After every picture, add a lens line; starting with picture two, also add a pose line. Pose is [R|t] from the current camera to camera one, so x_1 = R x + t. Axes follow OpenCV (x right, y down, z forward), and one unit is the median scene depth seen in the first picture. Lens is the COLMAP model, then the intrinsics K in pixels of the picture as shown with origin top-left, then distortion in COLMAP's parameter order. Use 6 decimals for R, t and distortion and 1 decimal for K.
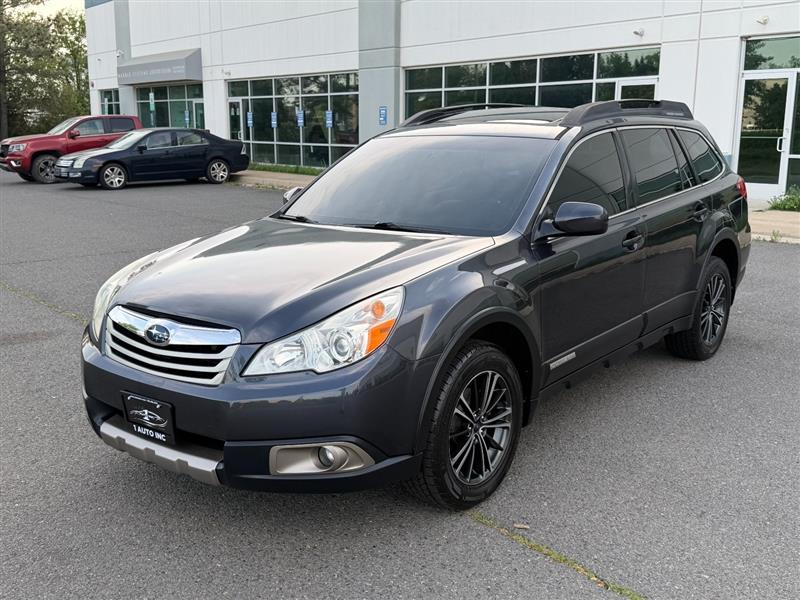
lens RADIAL K [[834.2, 0, 399.8], [0, 834.2, 300.6], [0, 0, 1]] dist [0.180279, -0.405732]
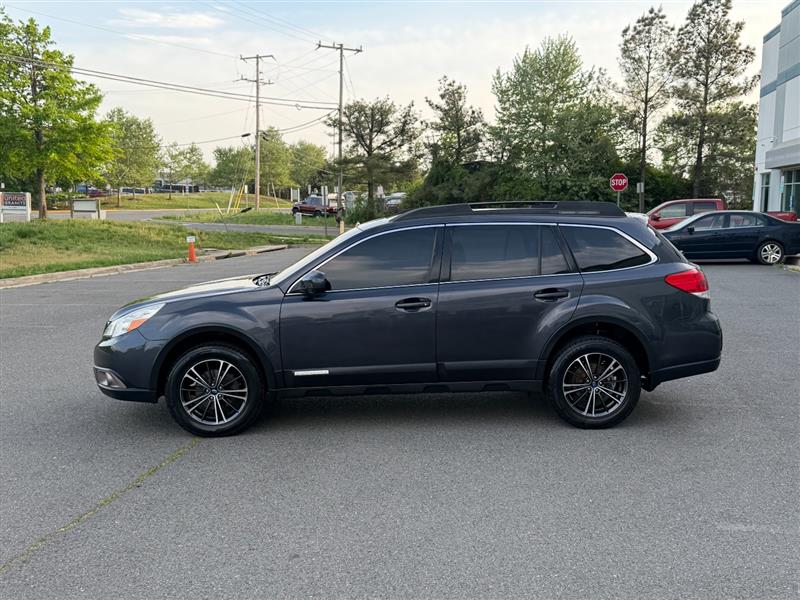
lens RADIAL K [[834.2, 0, 399.8], [0, 834.2, 300.6], [0, 0, 1]] dist [0.180279, -0.405732]
pose [[0.653435, 0.085322, -0.752158, 0.284897], [-0.153134, 0.987983, -0.020962, -0.010193], [0.741331, 0.128878, 0.658649, 0.018790]]
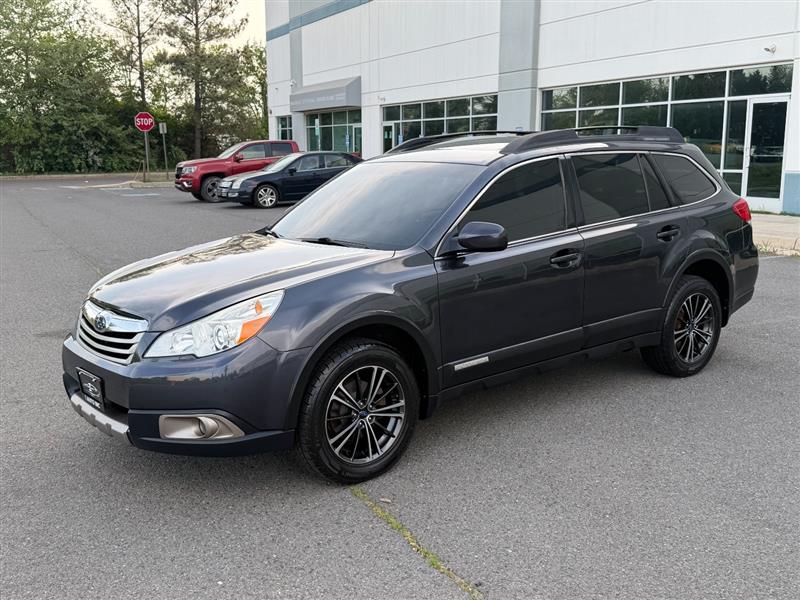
lens RADIAL K [[834.2, 0, 399.8], [0, 834.2, 300.6], [0, 0, 1]] dist [0.180279, -0.405732]
pose [[0.976809, 0.029762, -0.212034, 0.066105], [-0.034438, 0.999238, -0.018395, 0.002348], [0.211325, 0.025271, 0.977089, -0.021400]]
